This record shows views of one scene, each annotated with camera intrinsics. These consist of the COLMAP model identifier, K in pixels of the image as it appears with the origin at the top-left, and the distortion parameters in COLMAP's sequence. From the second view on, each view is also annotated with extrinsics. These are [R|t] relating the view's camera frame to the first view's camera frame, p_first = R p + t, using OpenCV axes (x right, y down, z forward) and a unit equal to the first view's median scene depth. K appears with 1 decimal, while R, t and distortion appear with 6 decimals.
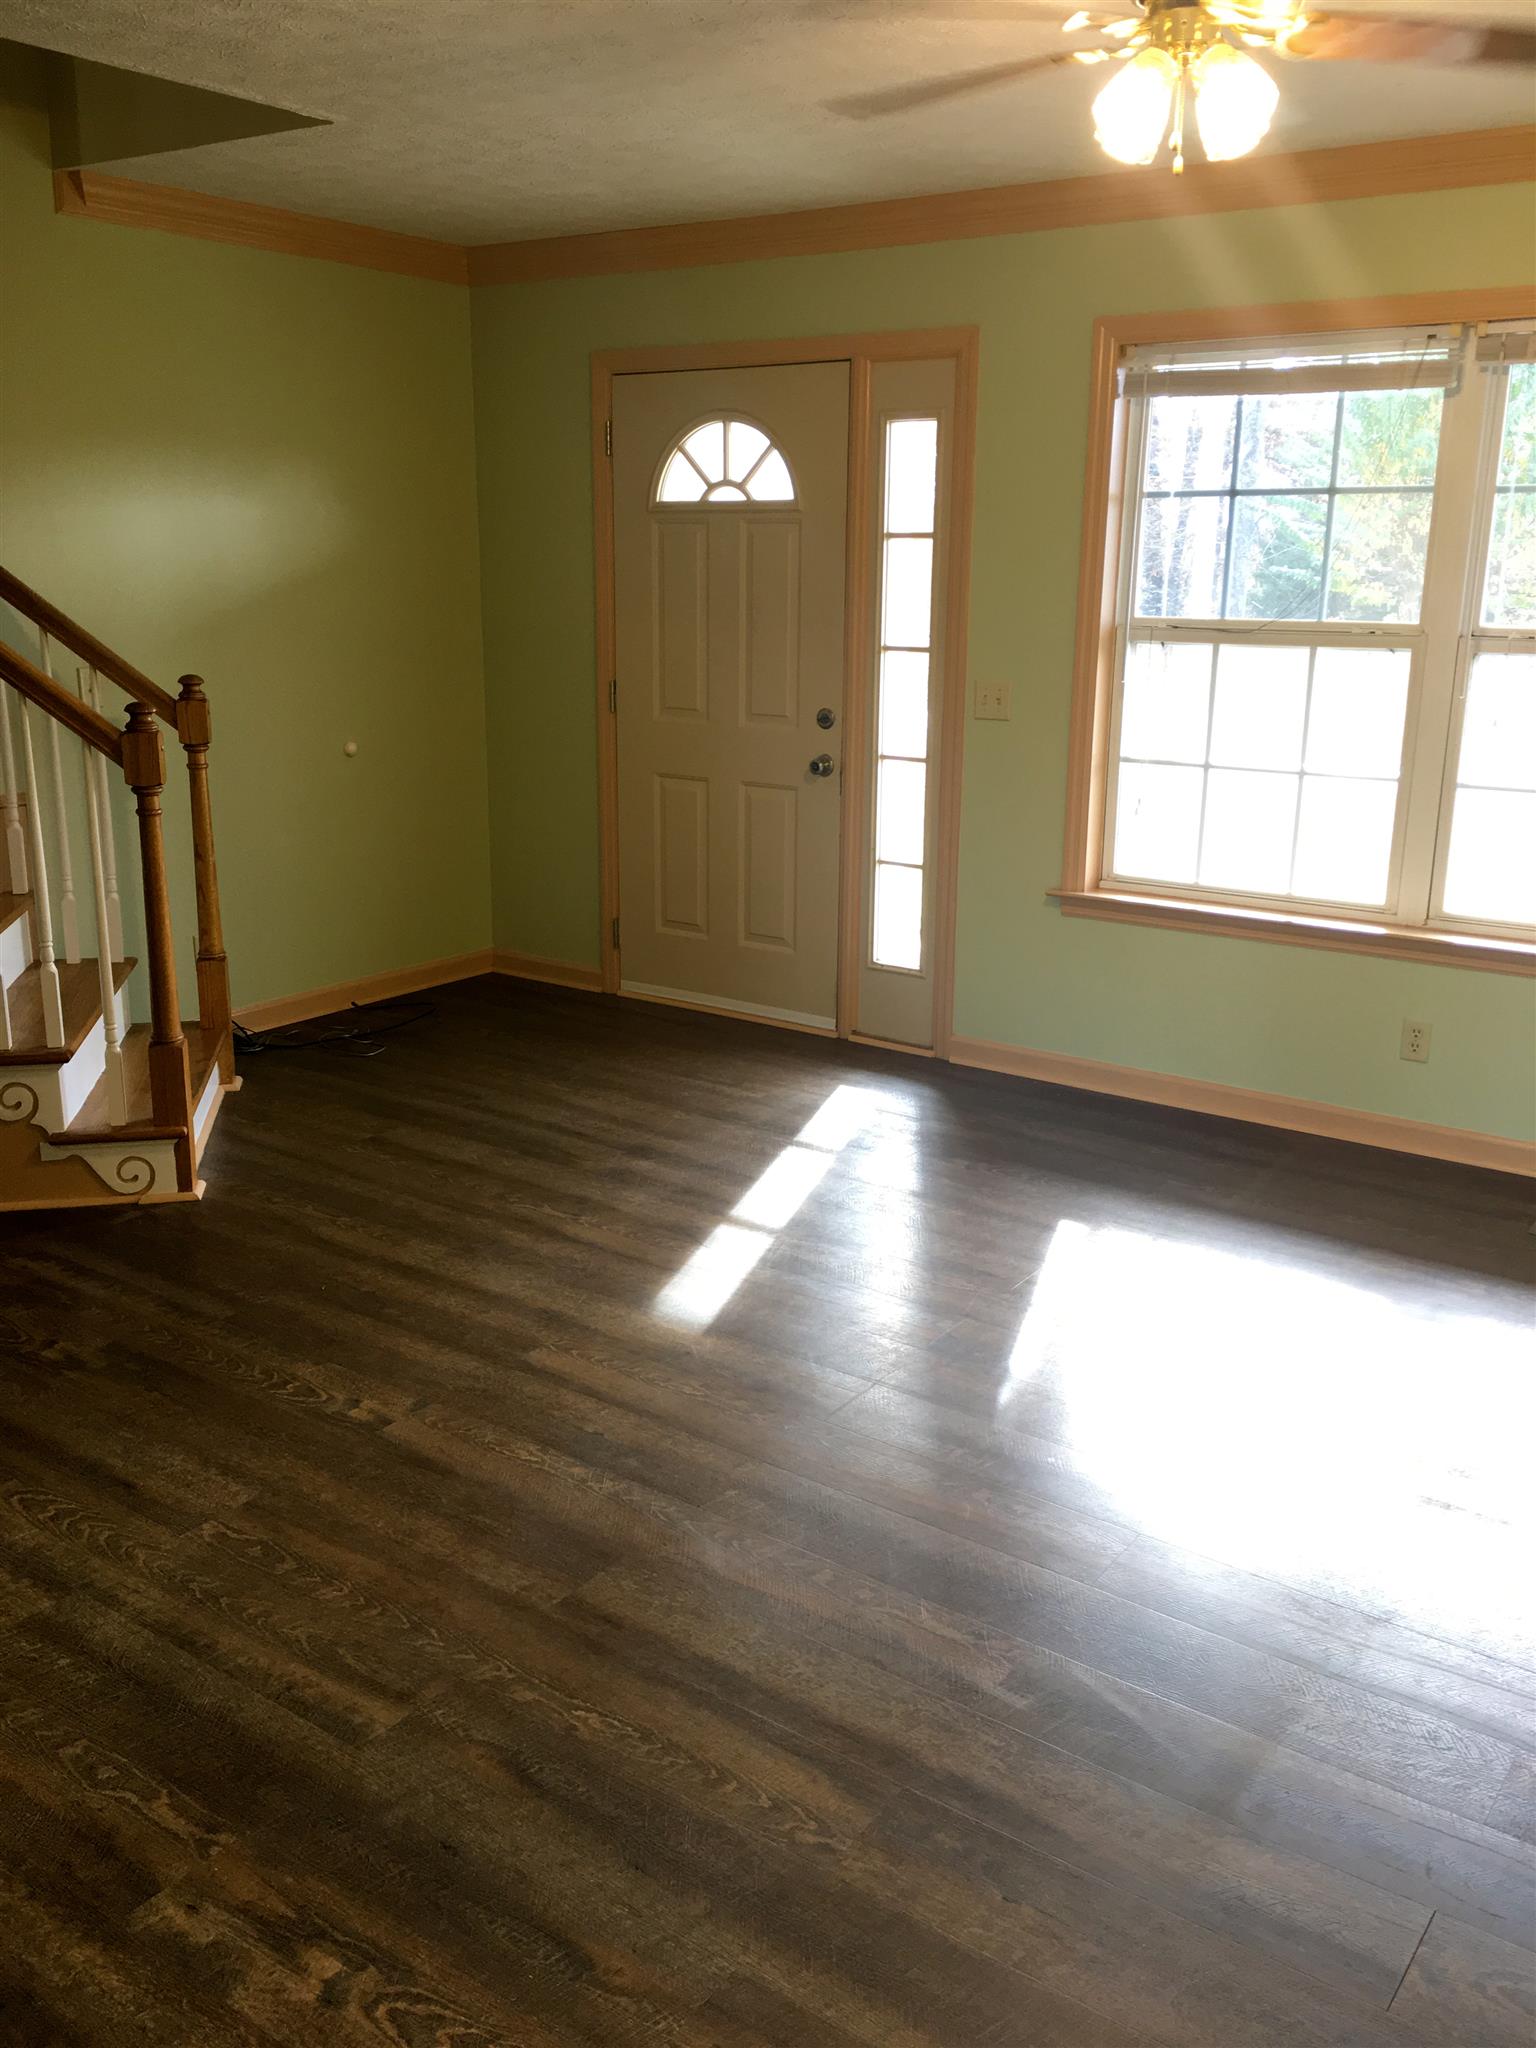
lens RADIAL K [[1752.0, 0, 767.3], [0, 1752.0, 1024.4], [0, 0, 1]] dist [0.031498, -0.061258]
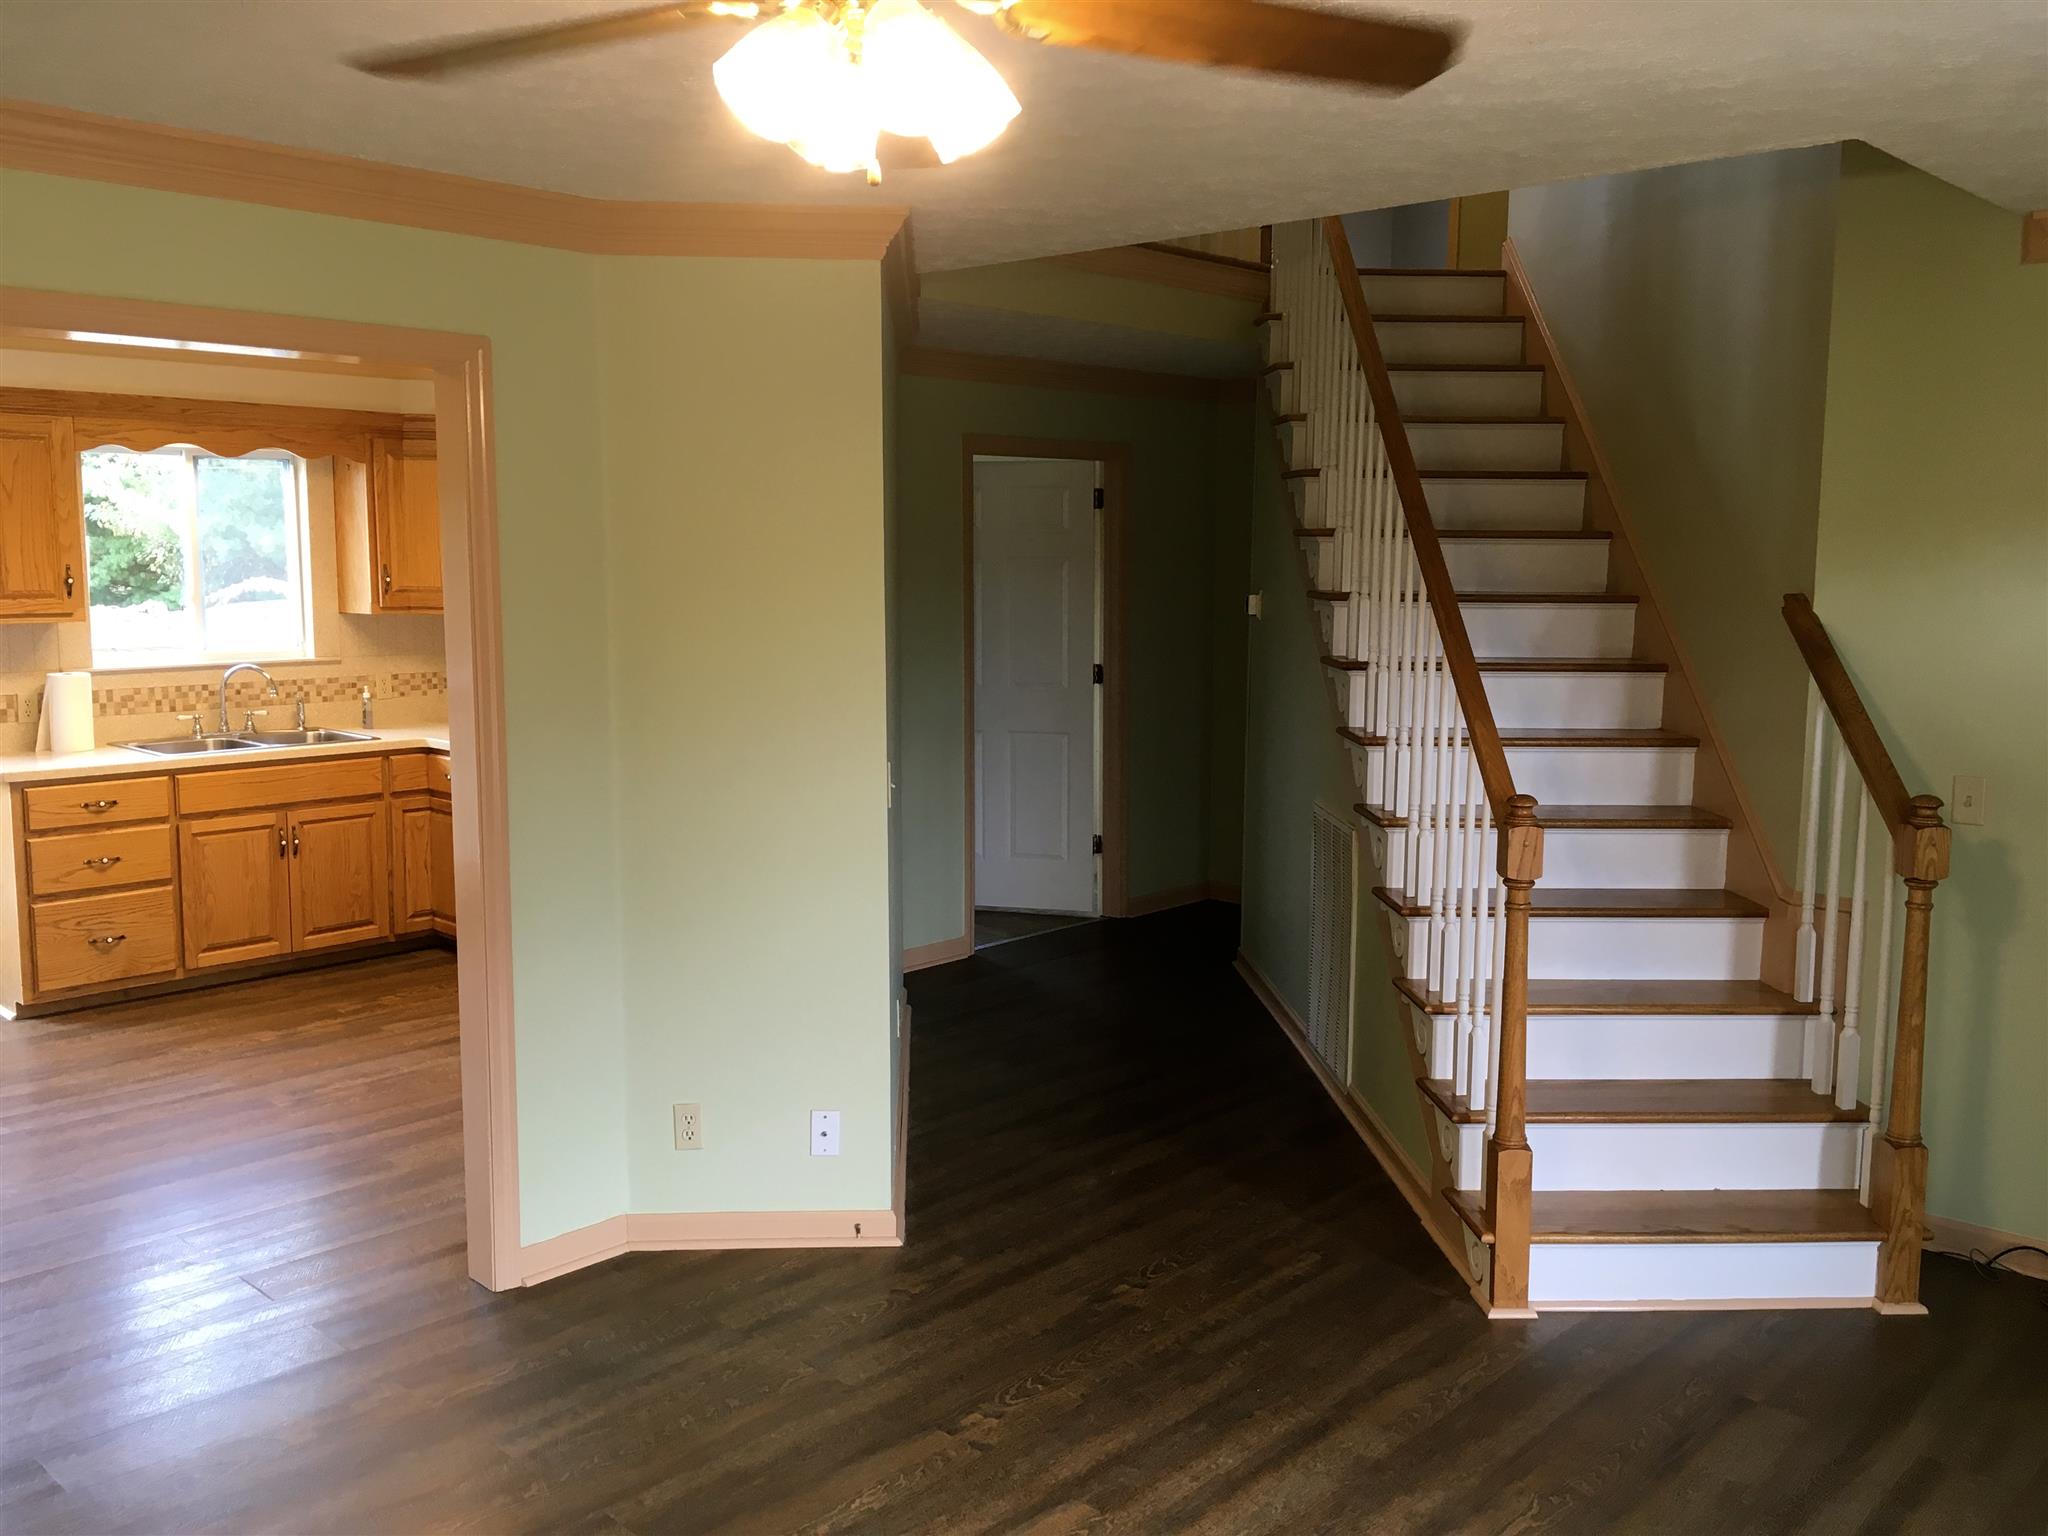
lens RADIAL K [[1752.0, 0, 1025.8], [0, 1752.0, 765.7], [0, 0, 1]] dist [0.031498, -0.061258]
pose [[-0.144272, 0.109171, -0.983497, 0.684170], [-0.271018, 0.951532, 0.145379, -0.284485], [0.951701, 0.287520, -0.107692, 0.909786]]
